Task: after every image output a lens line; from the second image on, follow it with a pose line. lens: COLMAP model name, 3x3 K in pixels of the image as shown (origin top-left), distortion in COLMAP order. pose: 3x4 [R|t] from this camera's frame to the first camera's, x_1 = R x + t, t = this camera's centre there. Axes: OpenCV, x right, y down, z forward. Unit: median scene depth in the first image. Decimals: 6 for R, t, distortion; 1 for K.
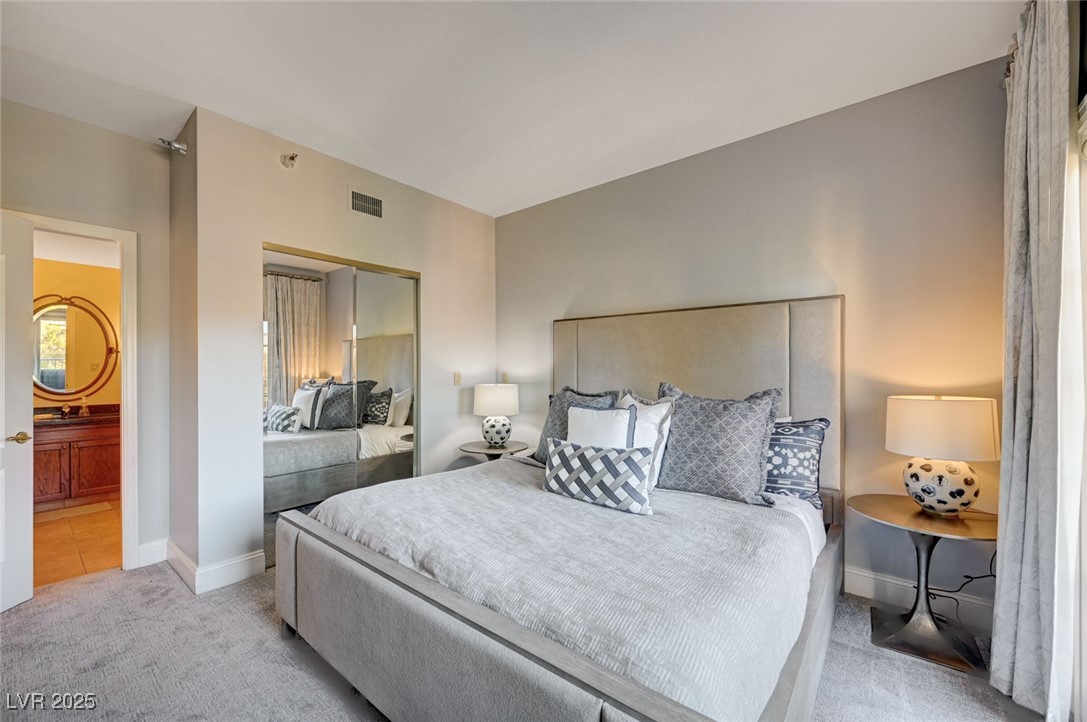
lens RADIAL K [[431.0, 0, 547.8], [0, 431.0, 368.7], [0, 0, 1]] dist [-0.000898, 0.000041]
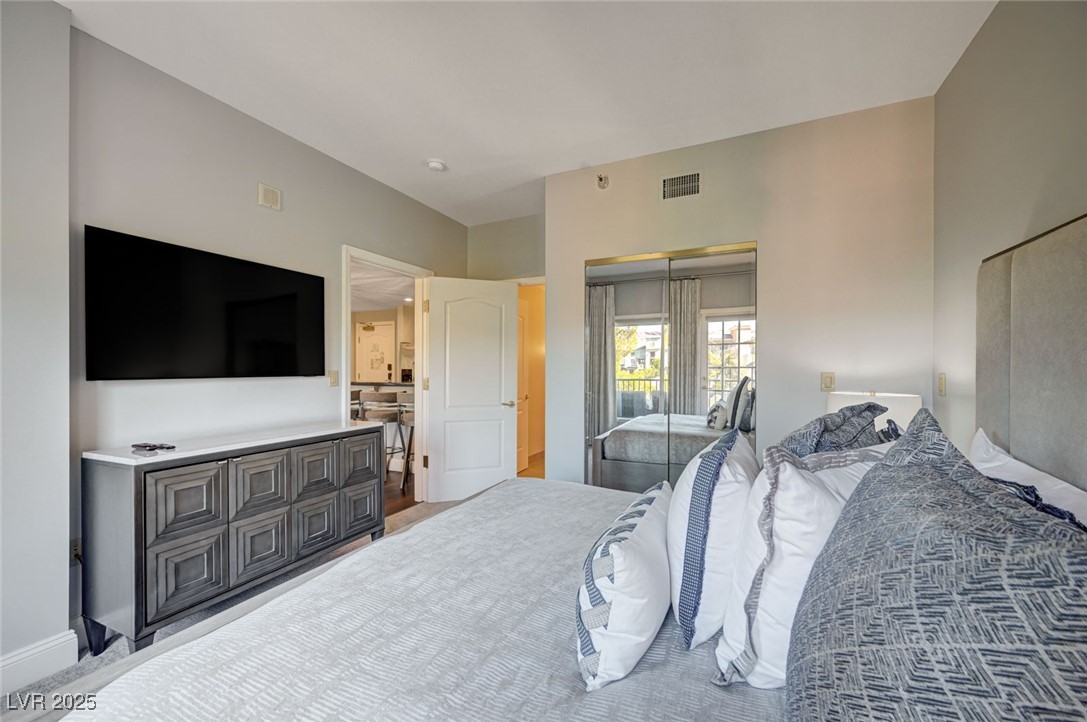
lens RADIAL K [[431.0, 0, 547.8], [0, 431.0, 368.7], [0, 0, 1]] dist [-0.000898, 0.000041]
pose [[0.244858, 0.007812, -0.969527, 0.423331], [0.000919, 0.999965, 0.008290, -0.002072], [0.969558, -0.002920, 0.244842, 0.532991]]
